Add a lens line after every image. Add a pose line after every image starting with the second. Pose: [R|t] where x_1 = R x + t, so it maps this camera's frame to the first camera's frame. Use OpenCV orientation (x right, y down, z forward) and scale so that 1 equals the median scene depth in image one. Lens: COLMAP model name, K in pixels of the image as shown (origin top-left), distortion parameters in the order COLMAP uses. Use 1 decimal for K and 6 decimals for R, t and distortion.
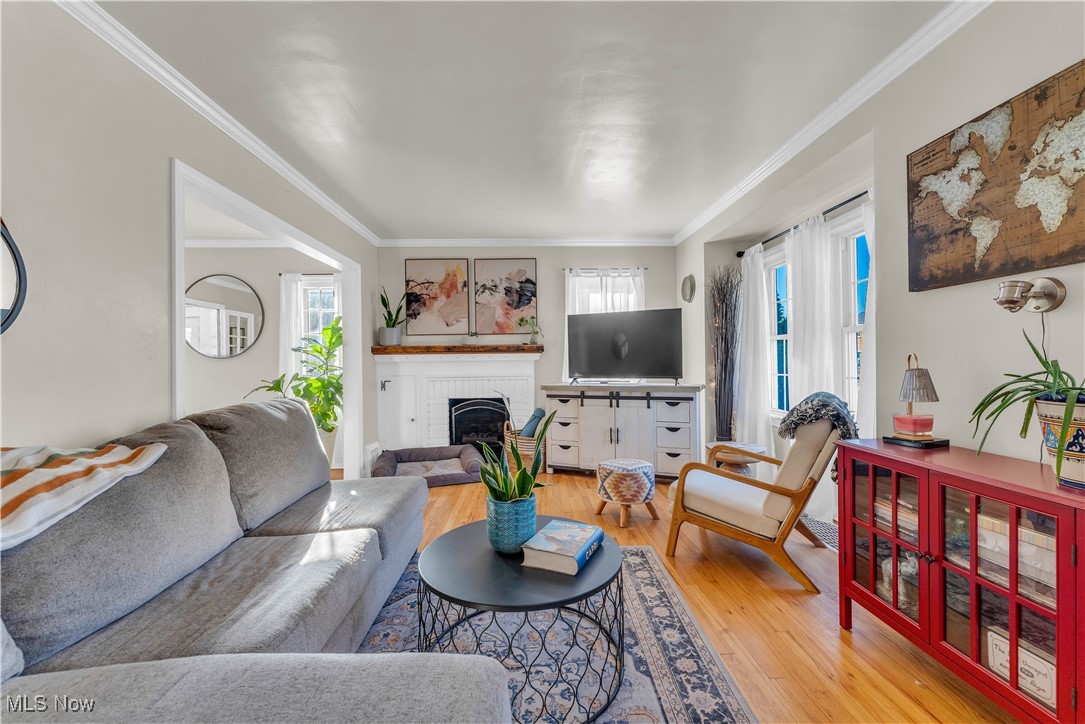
lens RADIAL K [[435.5, 0, 541.0], [0, 435.5, 363.6], [0, 0, 1]] dist [-0.001195, -0.000910]
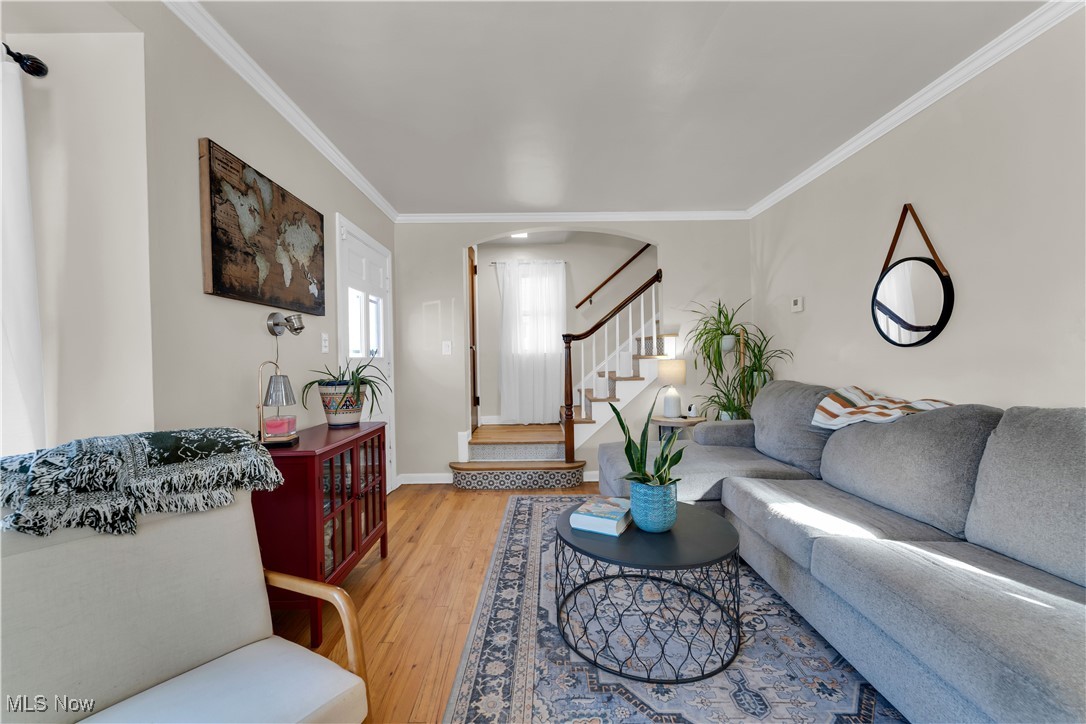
lens RADIAL K [[435.9, 0, 539.8], [0, 435.9, 361.9], [0, 0, 1]] dist [-0.001195, -0.000910]
pose [[-0.999210, 0.029797, 0.026301, 0.068854], [0.030096, 0.999486, 0.011029, -0.005926], [-0.025959, 0.011812, -0.999593, 0.811508]]
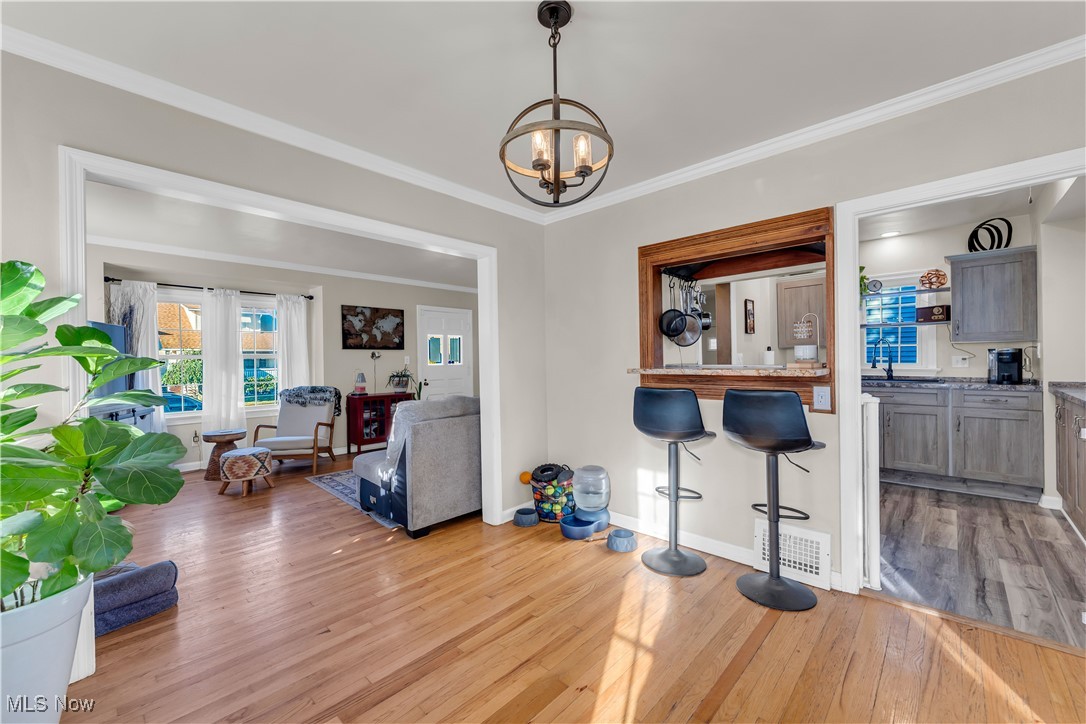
lens RADIAL K [[435.9, 0, 540.9], [0, 435.9, 361.9], [0, 0, 1]] dist [-0.001195, -0.000910]
pose [[-0.702523, 0.018649, 0.711417, -1.017997], [0.024237, 0.999704, -0.002273, -0.014191], [-0.711249, 0.015646, -0.702766, 0.942134]]
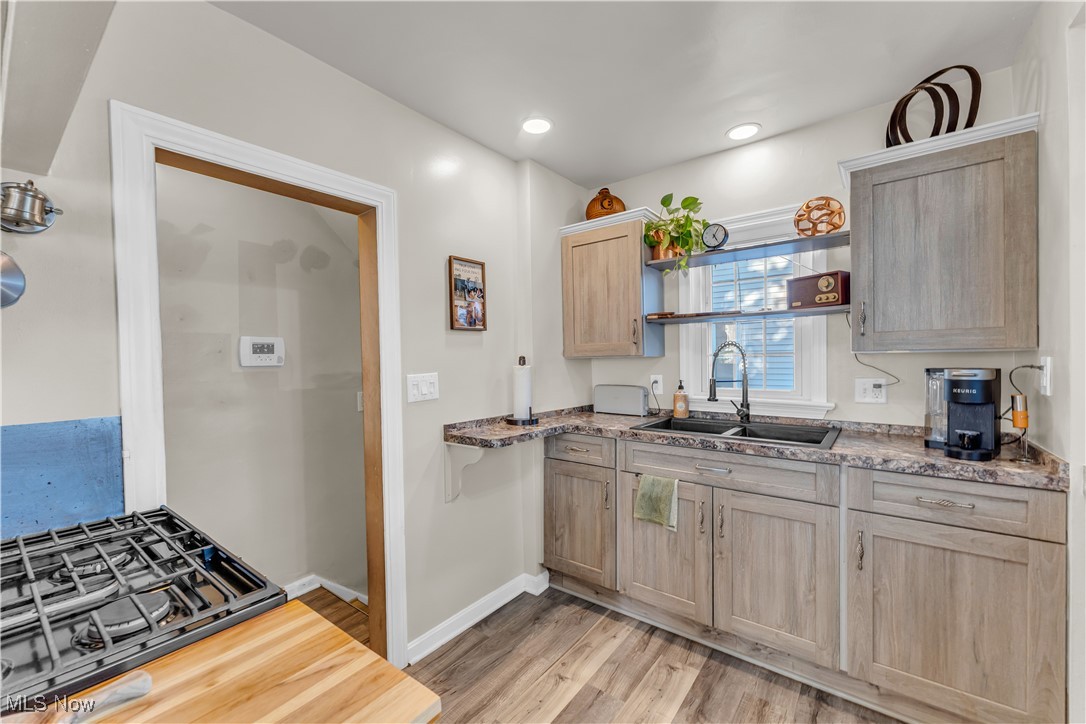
lens RADIAL K [[435.9, 0, 541.7], [0, 435.9, 363.2], [0, 0, 1]] dist [-0.001195, -0.000910]
pose [[-0.770308, 0.013354, 0.637532, -1.014864], [0.025227, 0.999636, 0.009543, -0.025703], [-0.637172, 0.023435, -0.770365, 0.561977]]
